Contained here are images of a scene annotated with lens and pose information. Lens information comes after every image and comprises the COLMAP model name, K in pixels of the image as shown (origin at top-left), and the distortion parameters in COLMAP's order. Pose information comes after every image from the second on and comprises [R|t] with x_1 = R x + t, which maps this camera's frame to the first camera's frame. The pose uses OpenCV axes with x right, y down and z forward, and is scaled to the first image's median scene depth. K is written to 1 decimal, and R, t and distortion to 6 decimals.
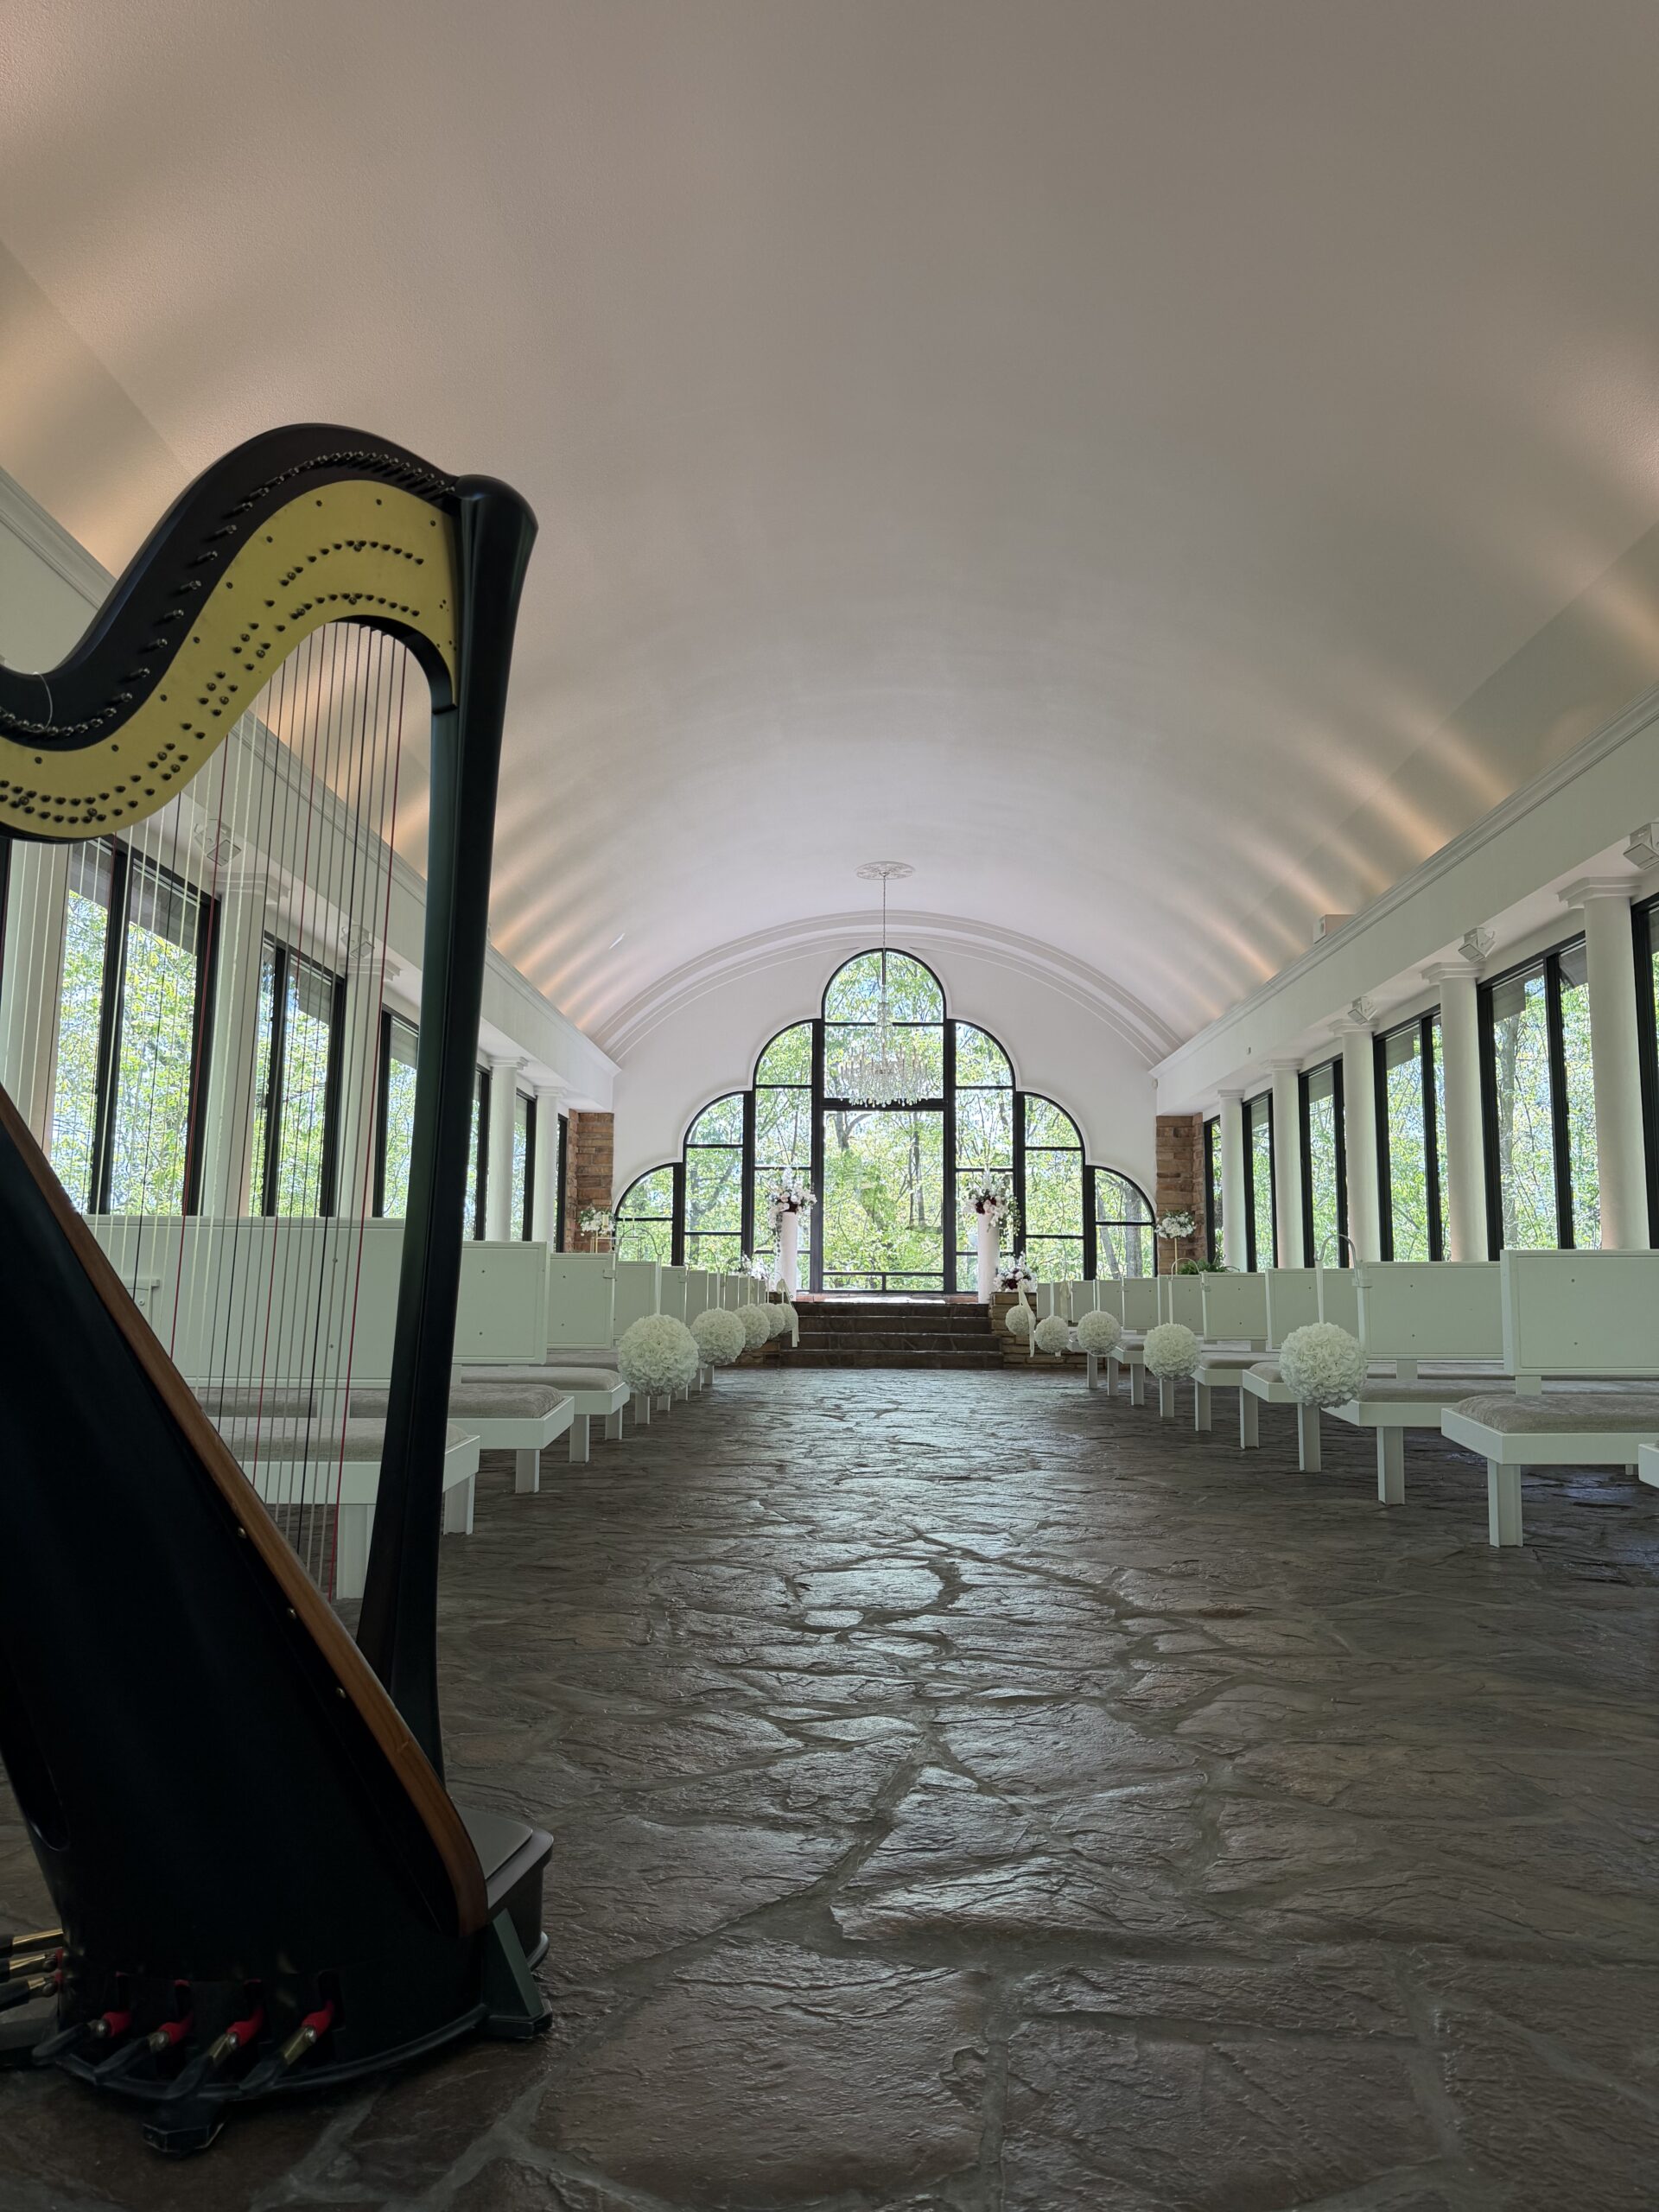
lens RADIAL K [[1539.0, 0, 831.1], [0, 1539.0, 1109.7], [0, 0, 1]] dist [0.056465, -0.073315]
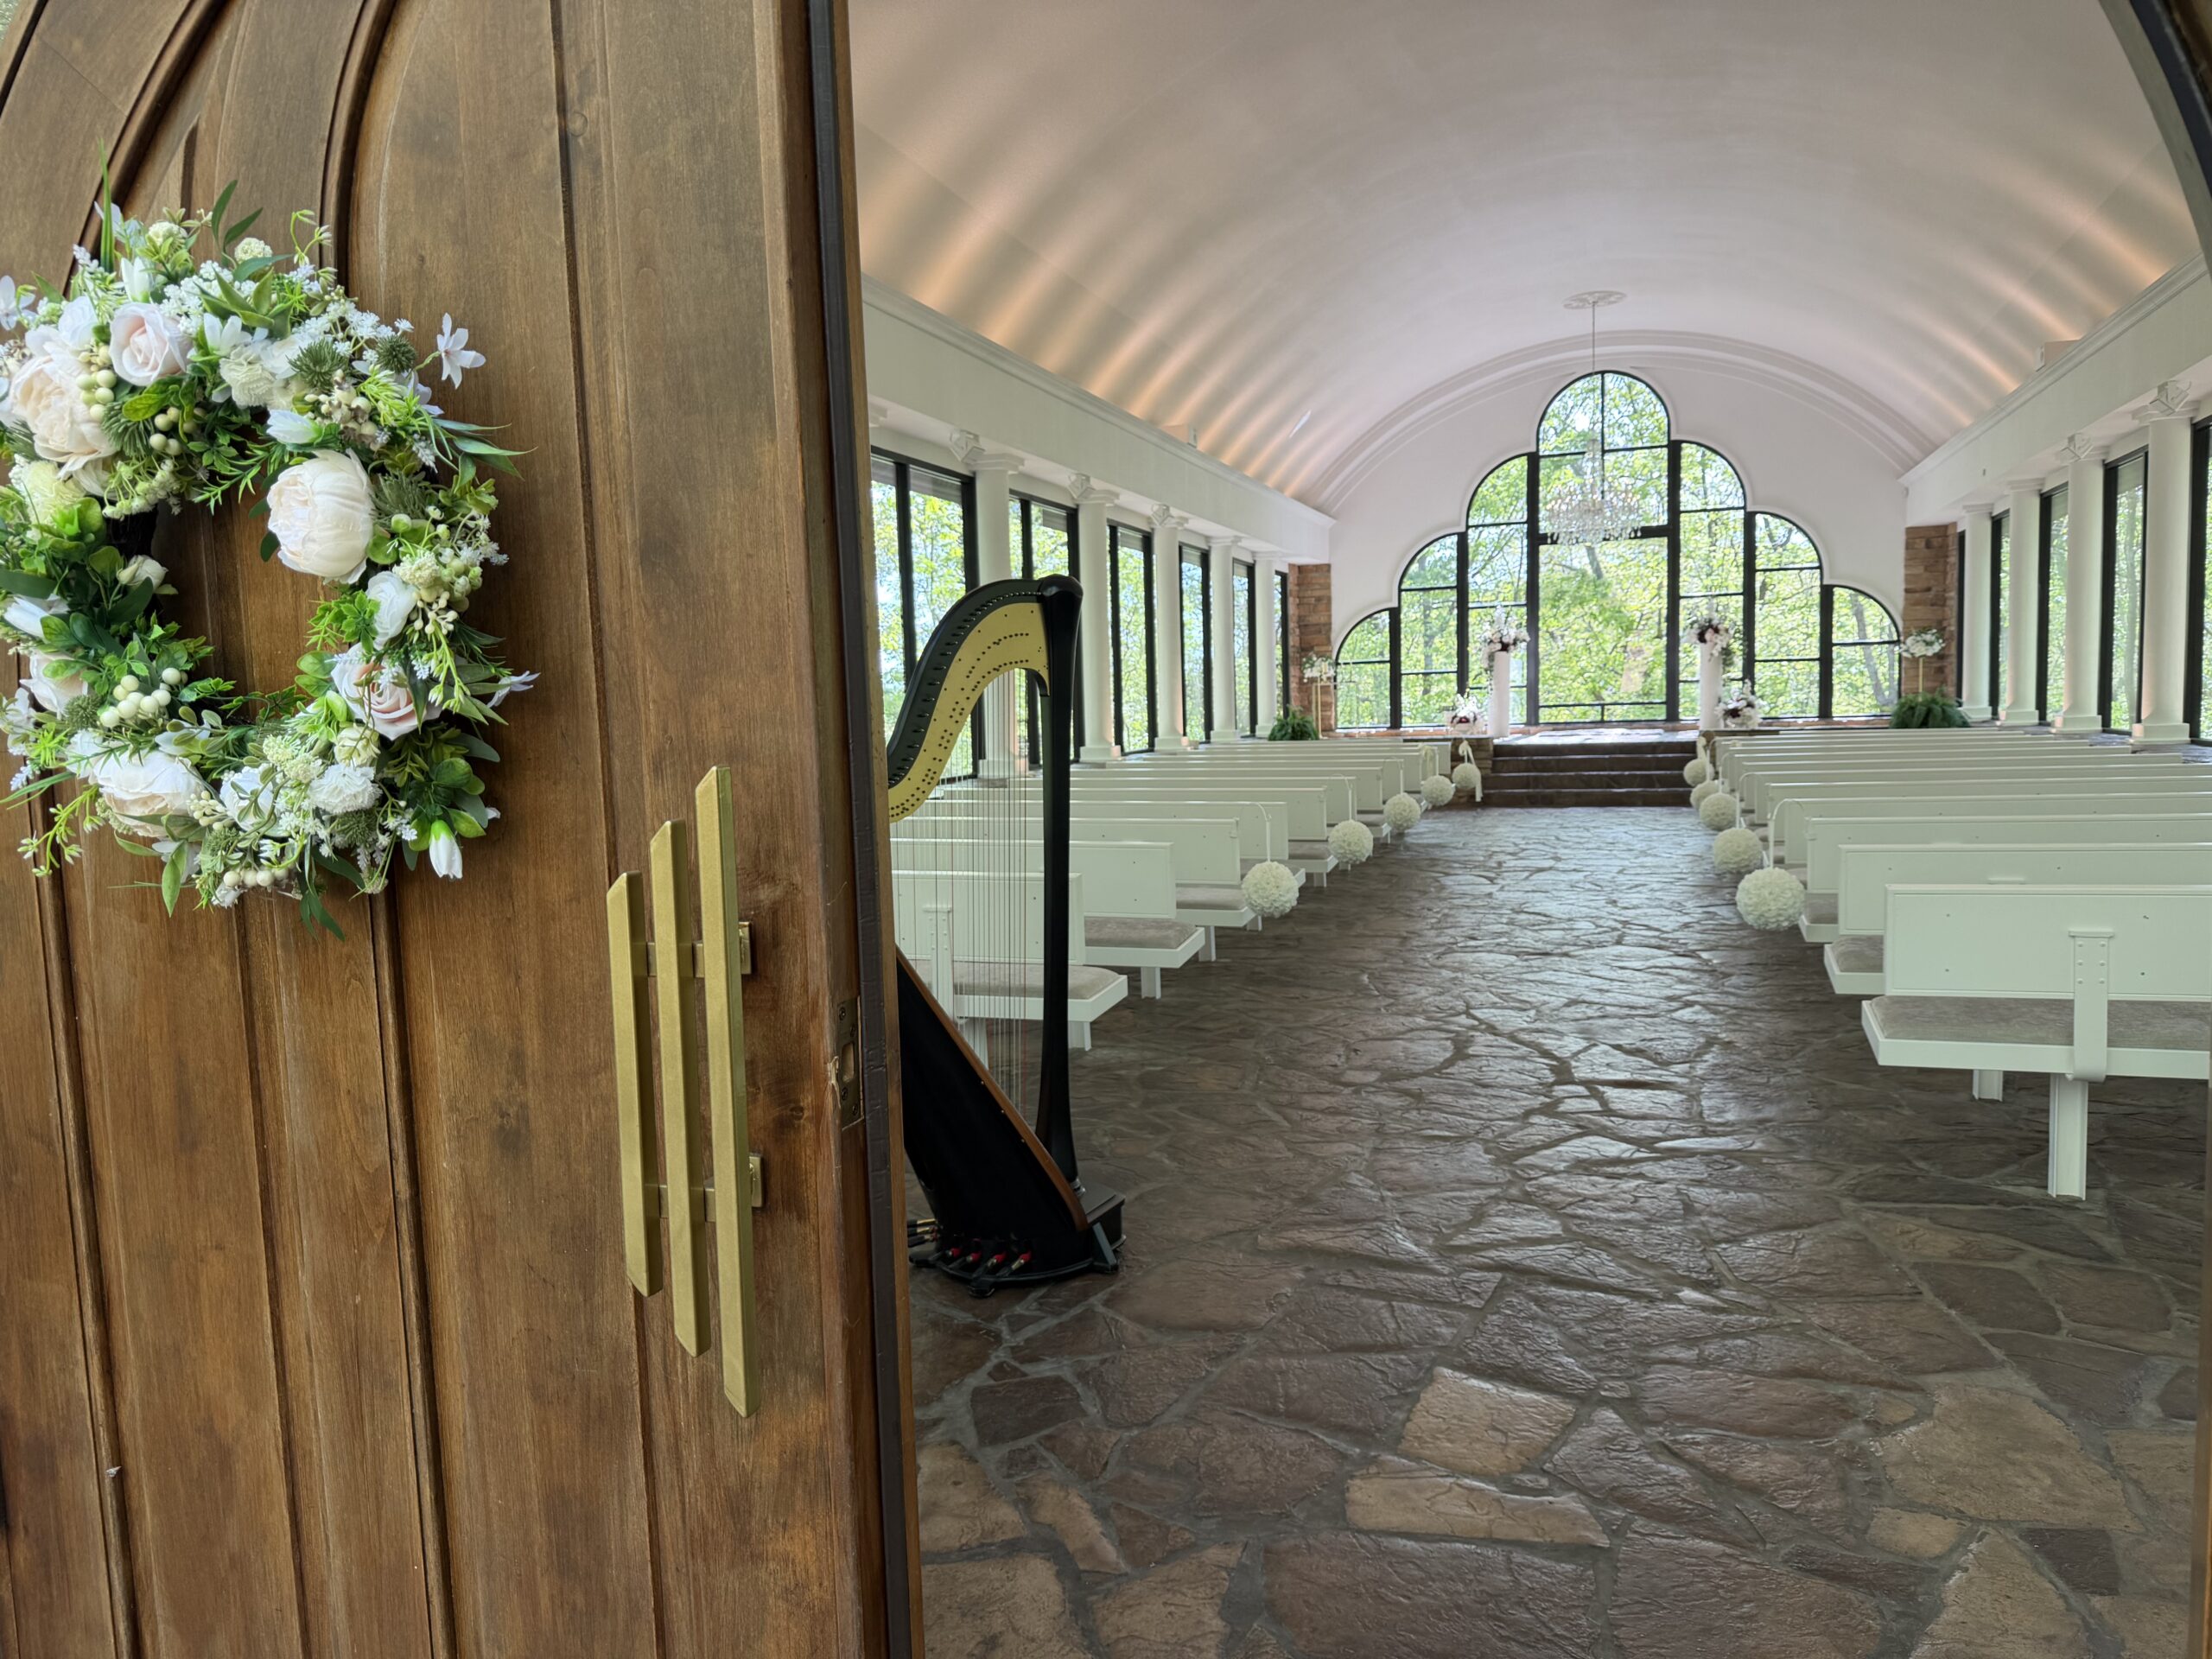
lens RADIAL K [[1539.0, 0, 1096.7], [0, 1539.0, 838.2], [0, 0, 1]] dist [0.056465, -0.073315]
pose [[0.949080, -0.006004, -0.314979, 0.190558], [0.073643, 0.976346, 0.203286, -0.195600], [0.306308, -0.216131, 0.927072, -0.384064]]
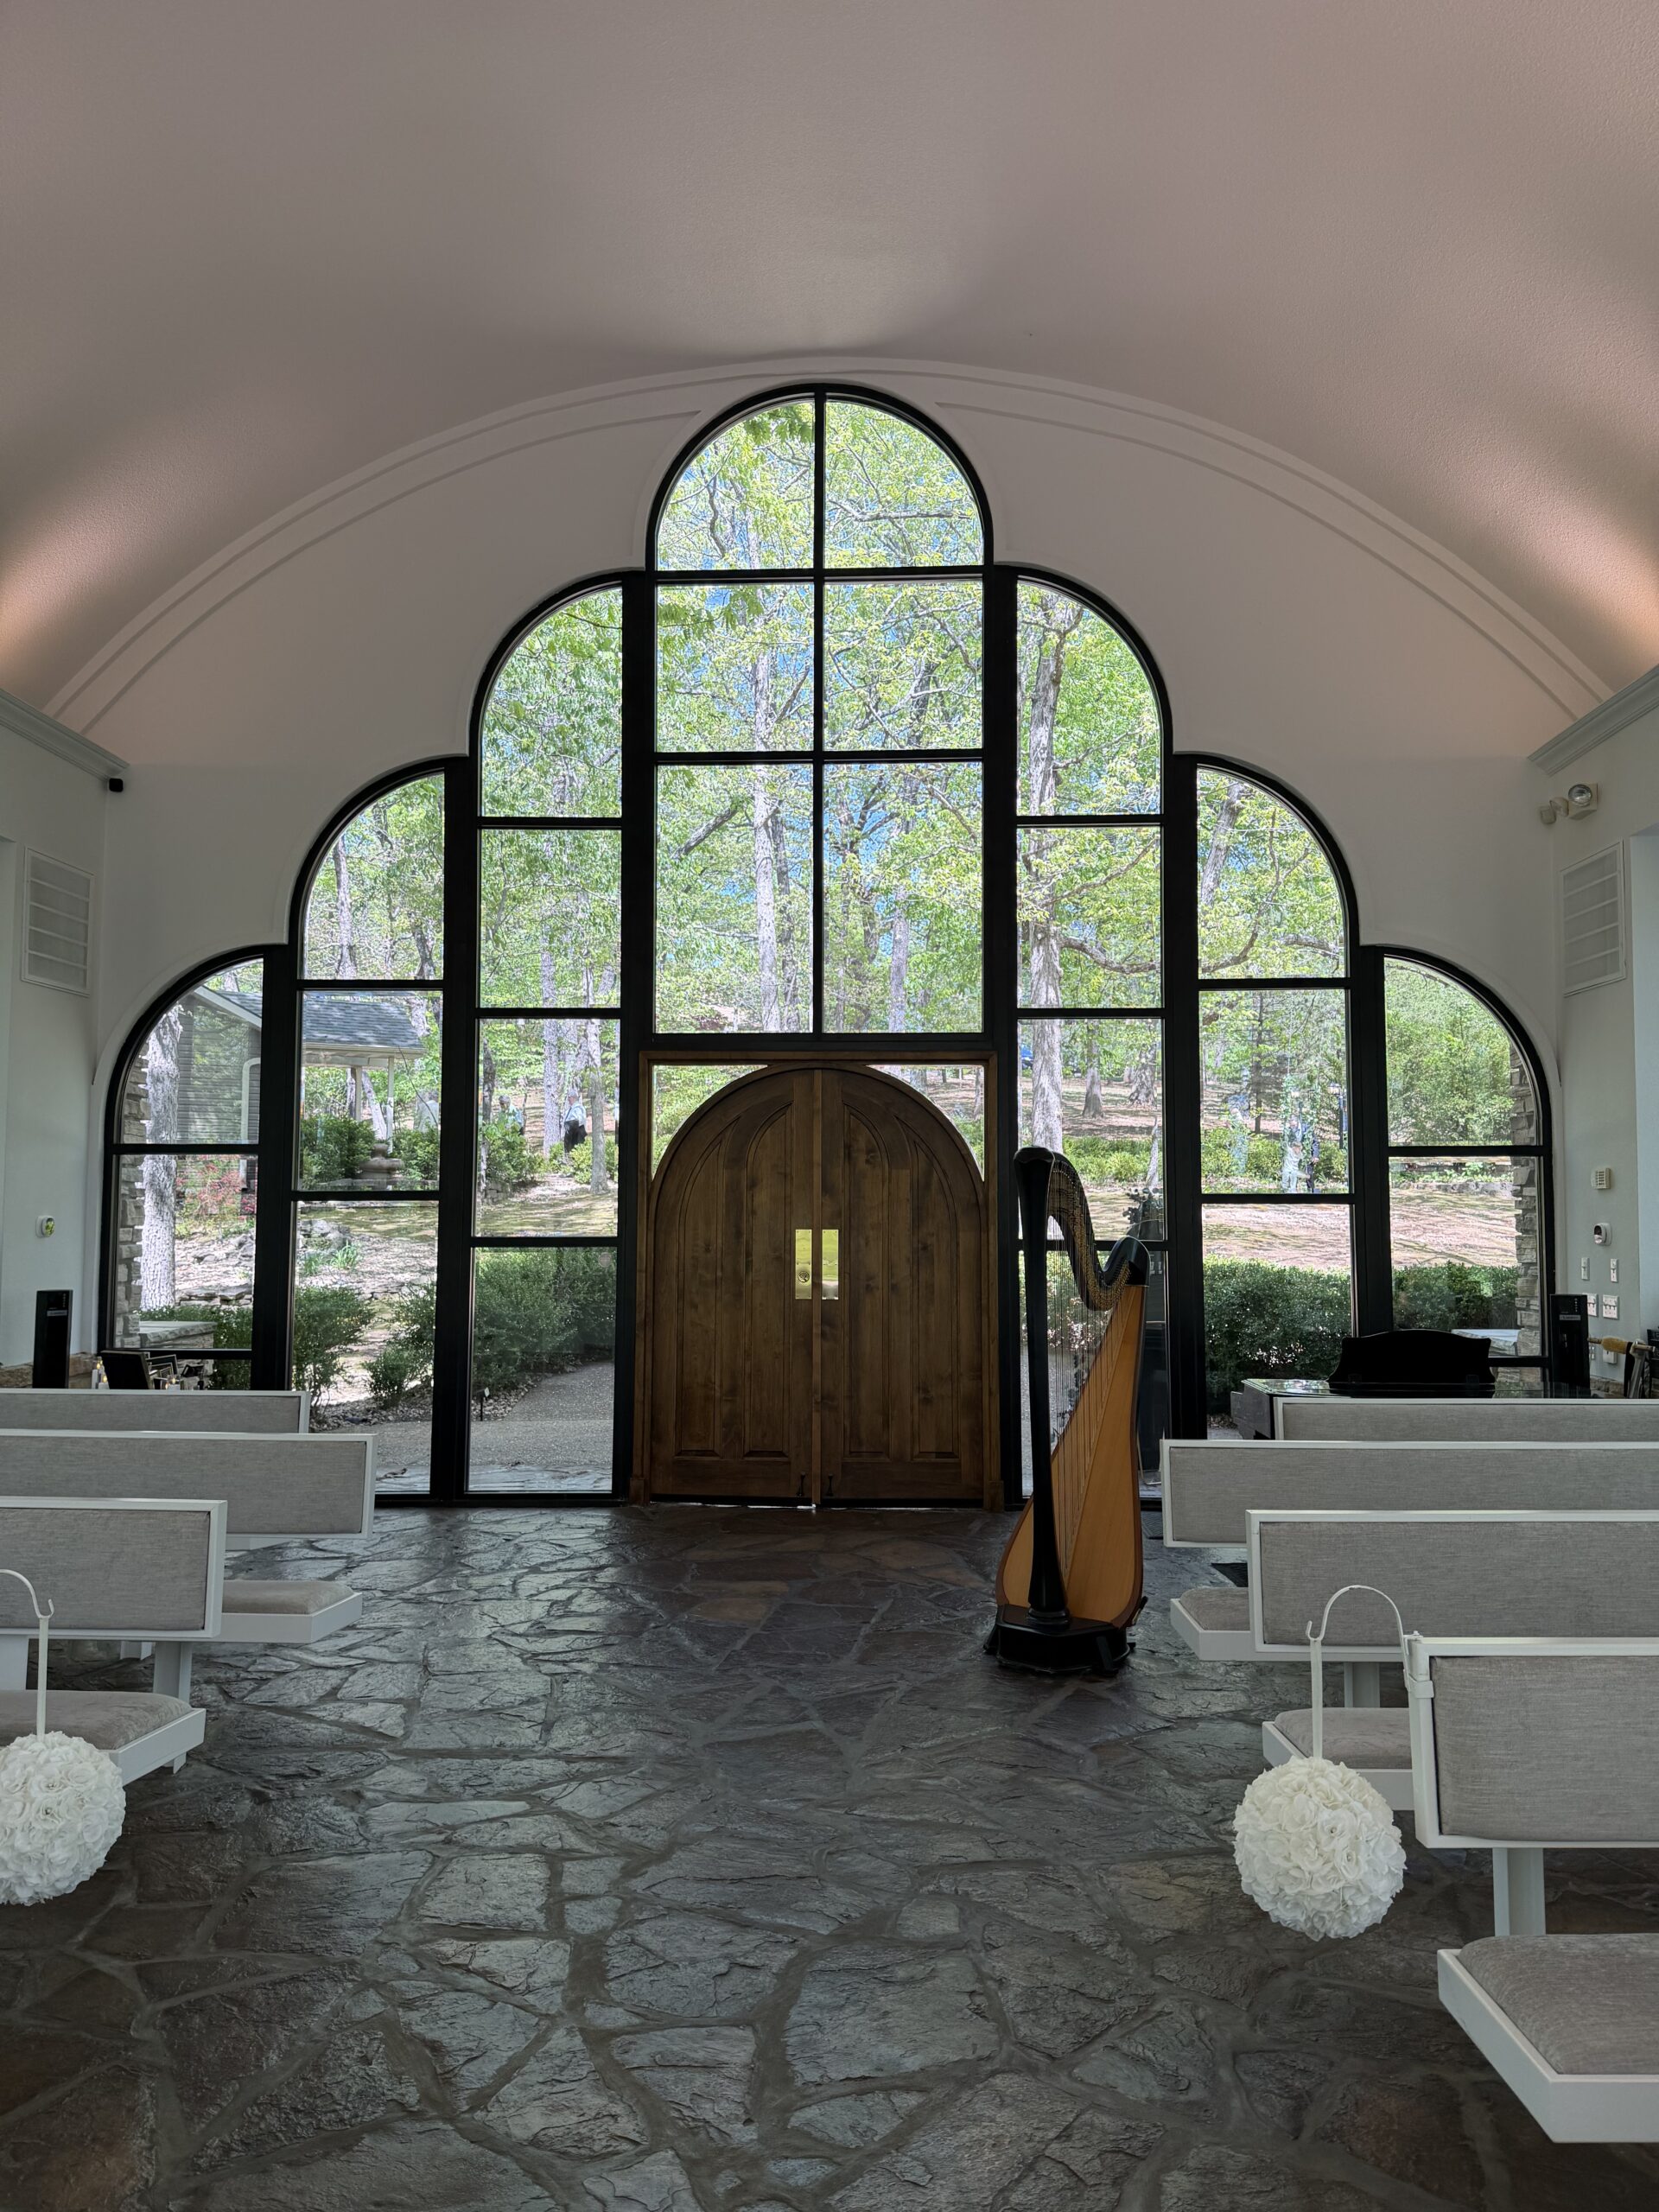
lens RADIAL K [[1539.0, 0, 813.6], [0, 1539.0, 1113.1], [0, 0, 1]] dist [0.056465, -0.073315]
pose [[-0.999829, -0.008367, 0.016480, 0.045132], [-0.011574, 0.978626, -0.205324, 0.041573], [-0.014409, -0.205479, -0.978555, 1.596320]]
